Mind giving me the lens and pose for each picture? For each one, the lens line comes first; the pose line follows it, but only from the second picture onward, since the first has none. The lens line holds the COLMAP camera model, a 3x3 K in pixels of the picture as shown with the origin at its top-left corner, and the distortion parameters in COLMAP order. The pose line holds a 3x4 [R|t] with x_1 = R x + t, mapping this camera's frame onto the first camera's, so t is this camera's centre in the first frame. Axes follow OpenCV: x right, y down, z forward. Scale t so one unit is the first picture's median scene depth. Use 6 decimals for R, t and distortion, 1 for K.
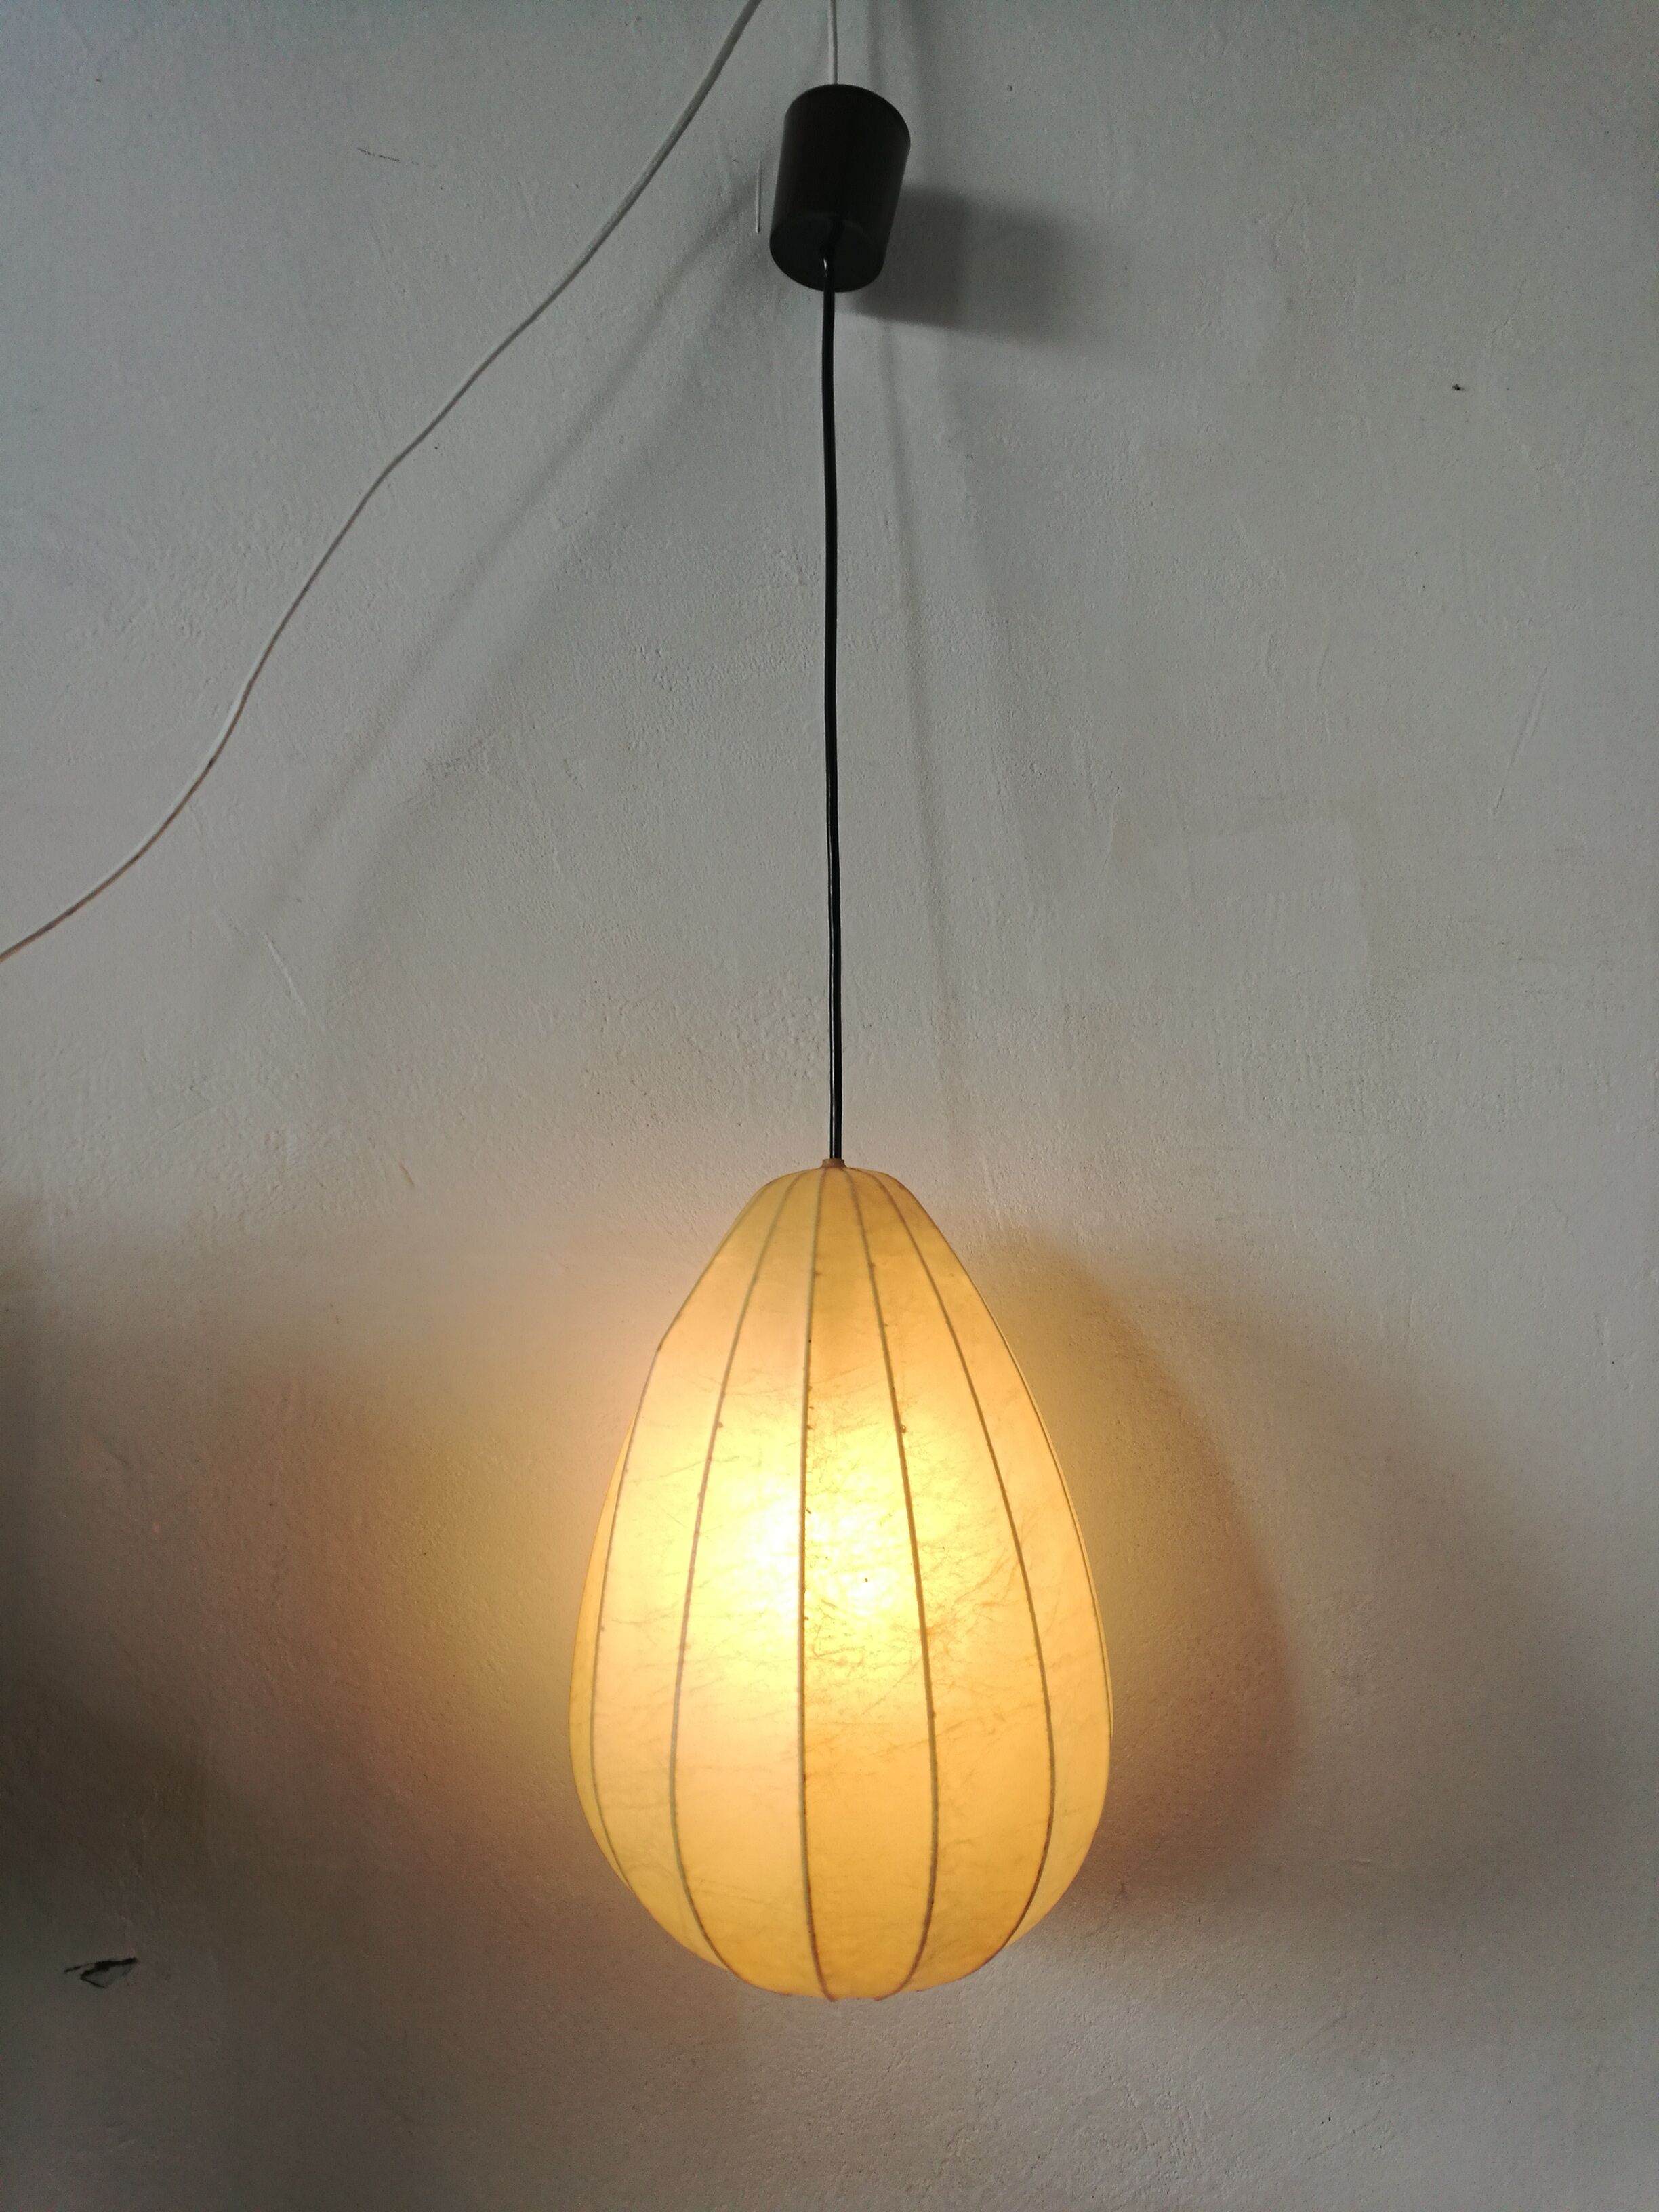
lens RADIAL K [[1741.0, 0, 718.7], [0, 1741.0, 1098.5], [0, 0, 1]] dist [0.000841, -0.009974]
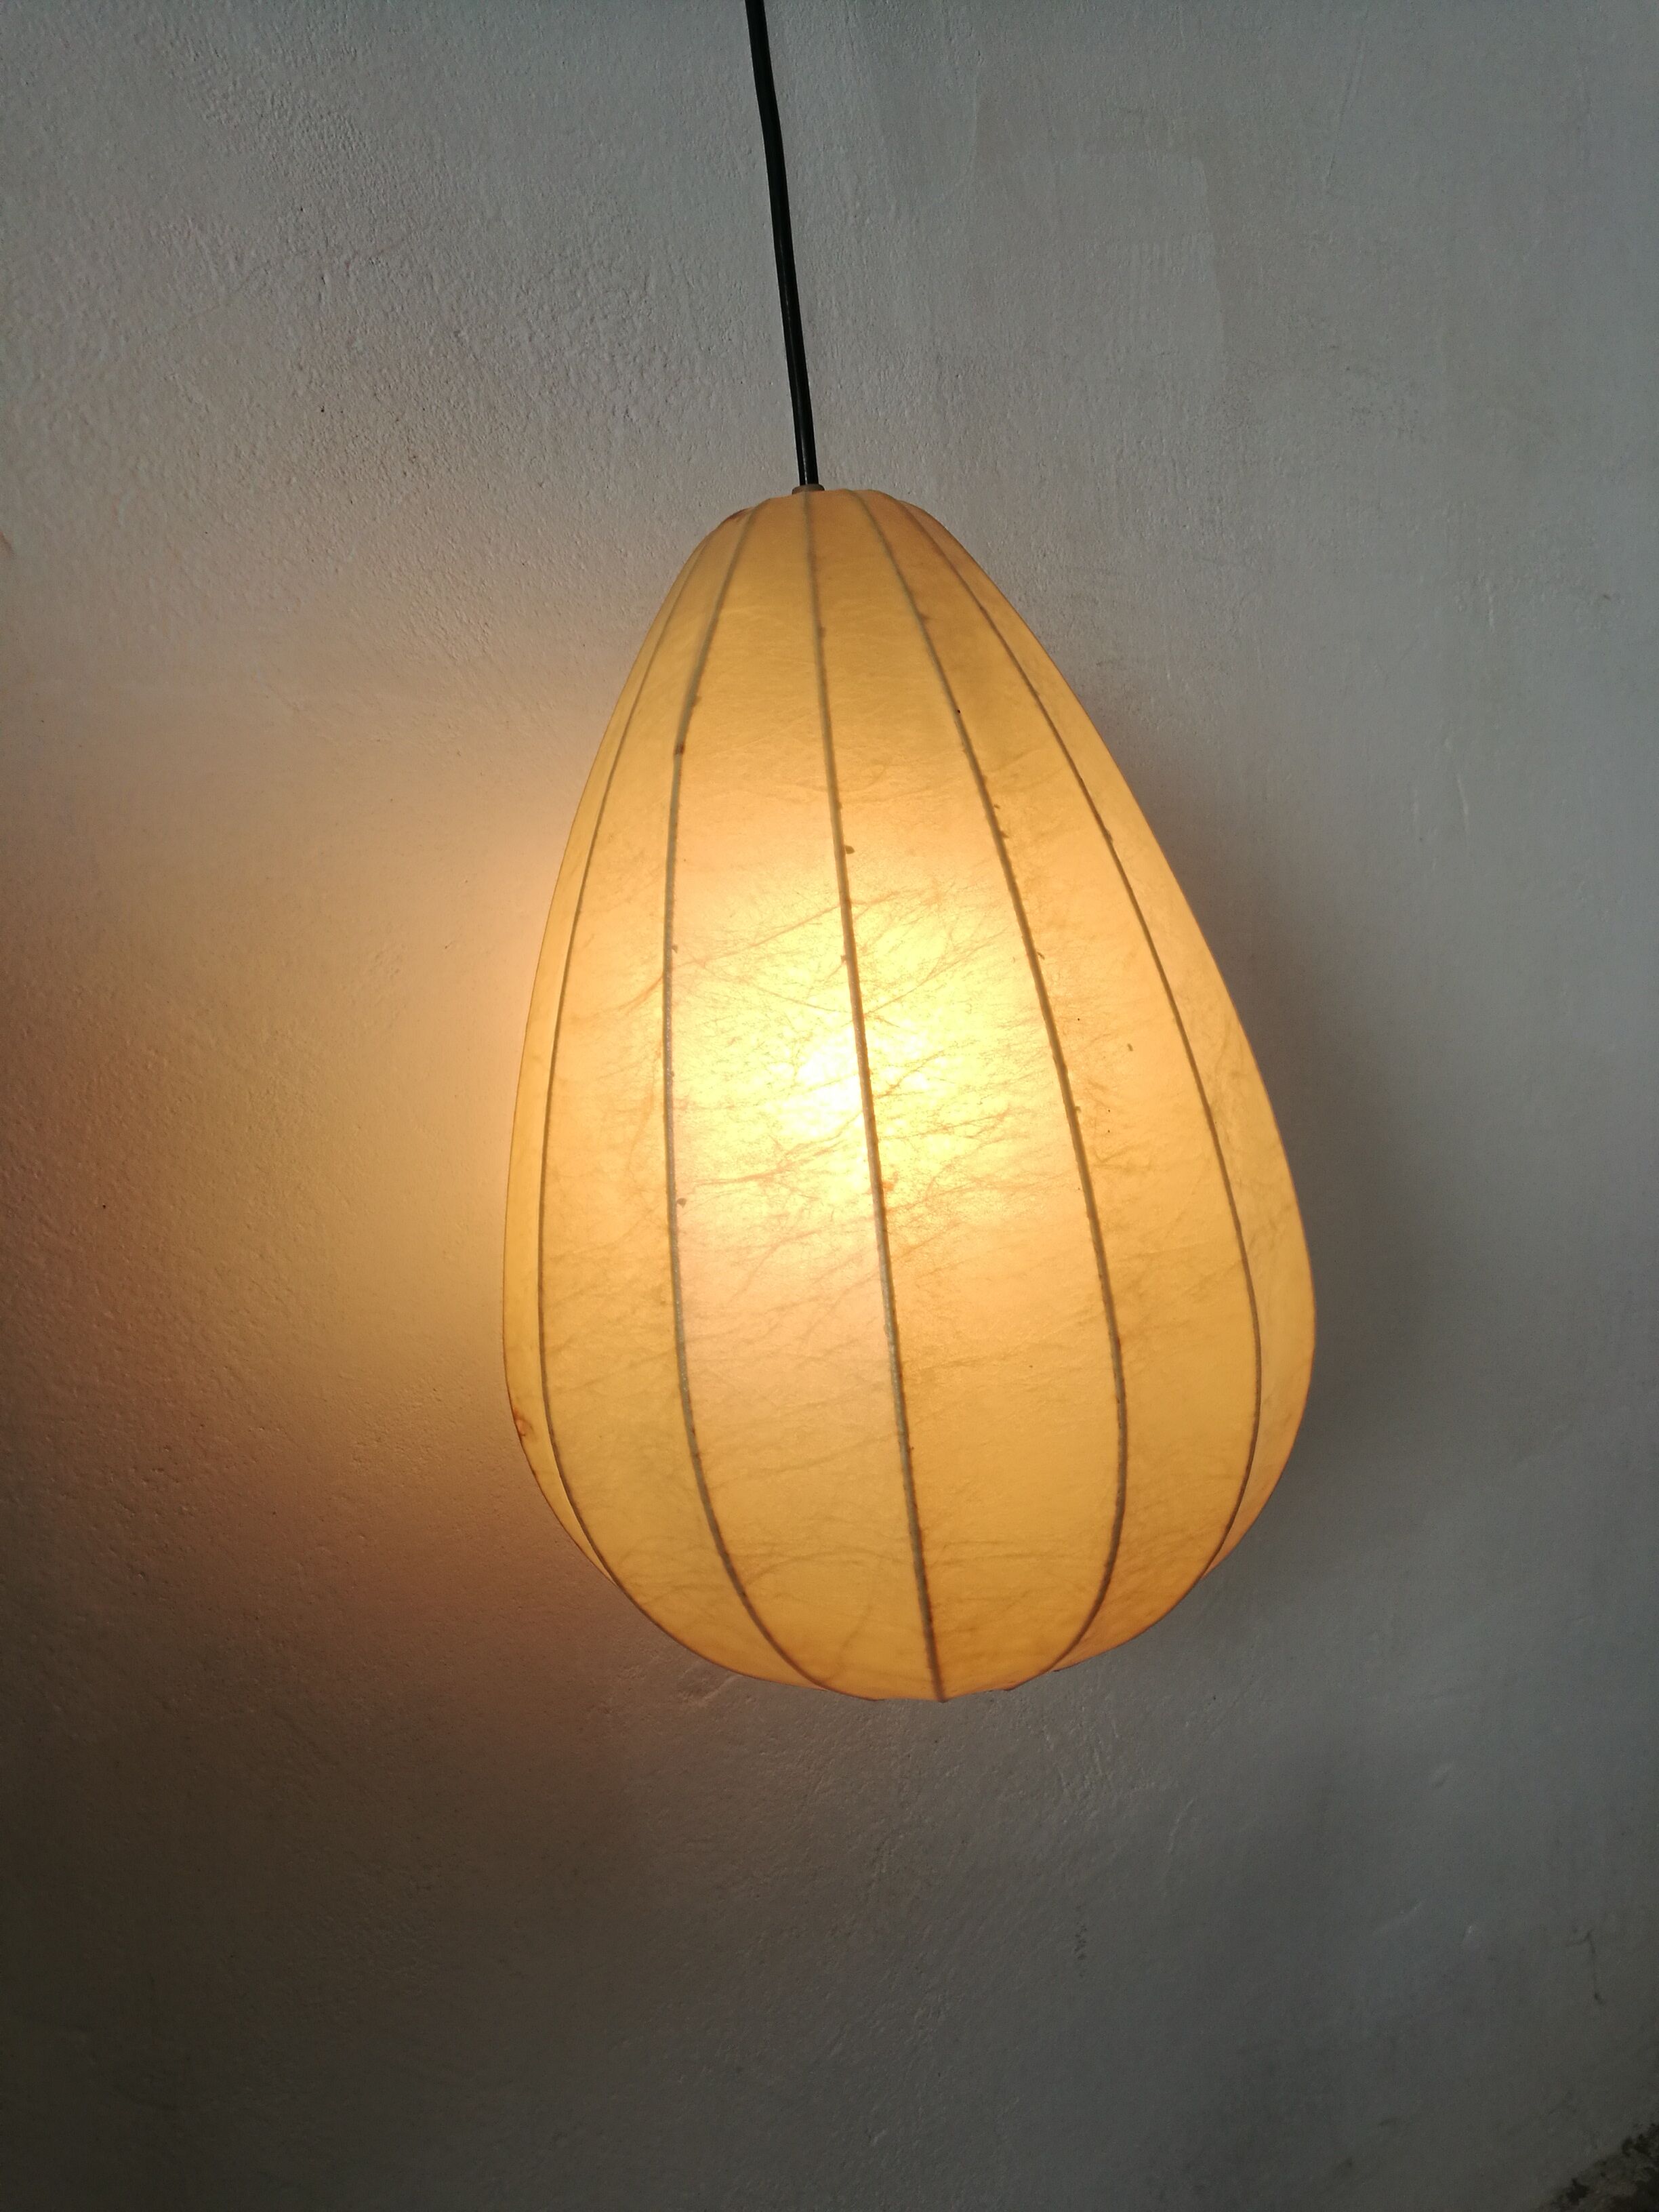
lens RADIAL K [[1848.8, 0, 827.0], [0, 1848.8, 1132.7], [0, 0, 1]] dist [-0.012537, 0.004088]
pose [[0.824574, -0.108721, 0.555209, -0.375730], [0.027812, 0.987965, 0.152158, 0.185494], [-0.565070, -0.110025, 0.817674, 0.455628]]
